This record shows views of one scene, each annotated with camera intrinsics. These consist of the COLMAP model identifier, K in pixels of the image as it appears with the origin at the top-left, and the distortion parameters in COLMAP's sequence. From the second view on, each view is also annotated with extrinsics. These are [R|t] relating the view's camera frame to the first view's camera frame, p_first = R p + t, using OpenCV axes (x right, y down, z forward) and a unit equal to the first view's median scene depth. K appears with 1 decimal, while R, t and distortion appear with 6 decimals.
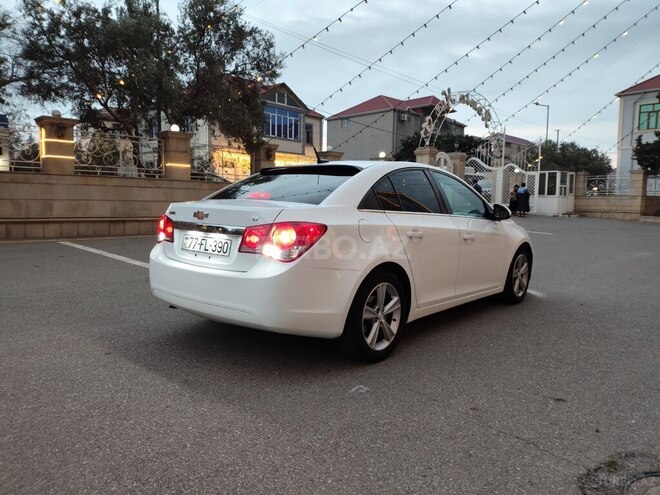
lens RADIAL K [[488.5, 0, 328.2], [0, 488.5, 241.6], [0, 0, 1]] dist [0.090295, -0.115172]
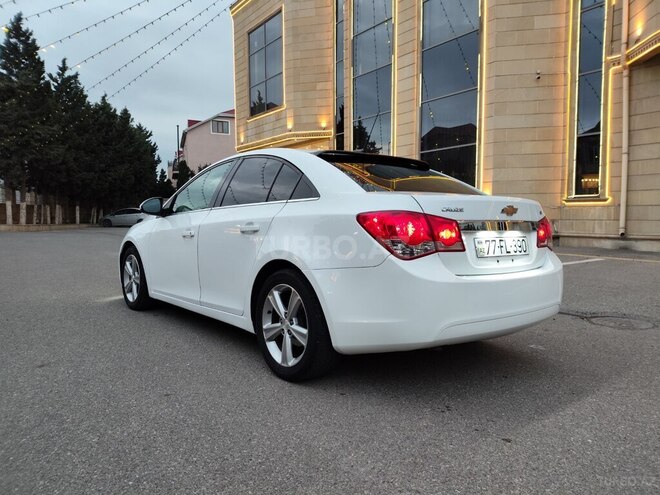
lens RADIAL K [[485.1, 0, 337.1], [0, 485.1, 256.4], [0, 0, 1]] dist [0.078296, -0.095761]
pose [[0.196717, -0.101899, 0.975151, -0.356764], [0.077992, 0.993059, 0.088037, -0.022938], [-0.977353, 0.058735, 0.203299, 0.356574]]
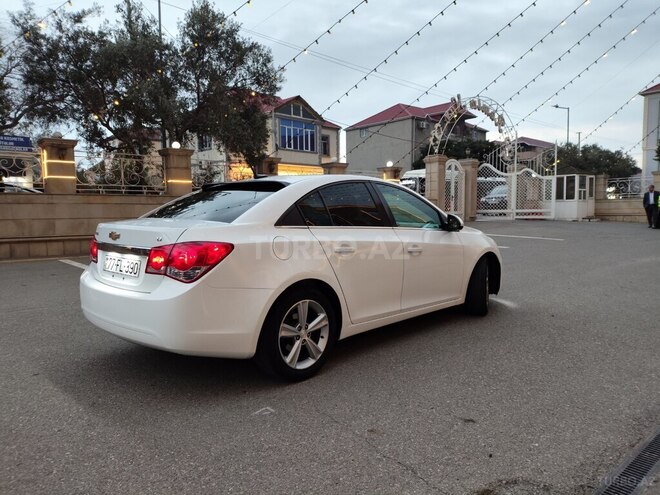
lens RADIAL K [[485.8, 0, 328.6], [0, 485.8, 248.1], [0, 0, 1]] dist [0.086319, -0.106535]
pose [[0.998106, -0.022502, -0.057251, 0.073413], [0.022139, 0.999731, -0.006967, -0.004082], [0.057392, 0.005686, 0.998336, 0.009349]]
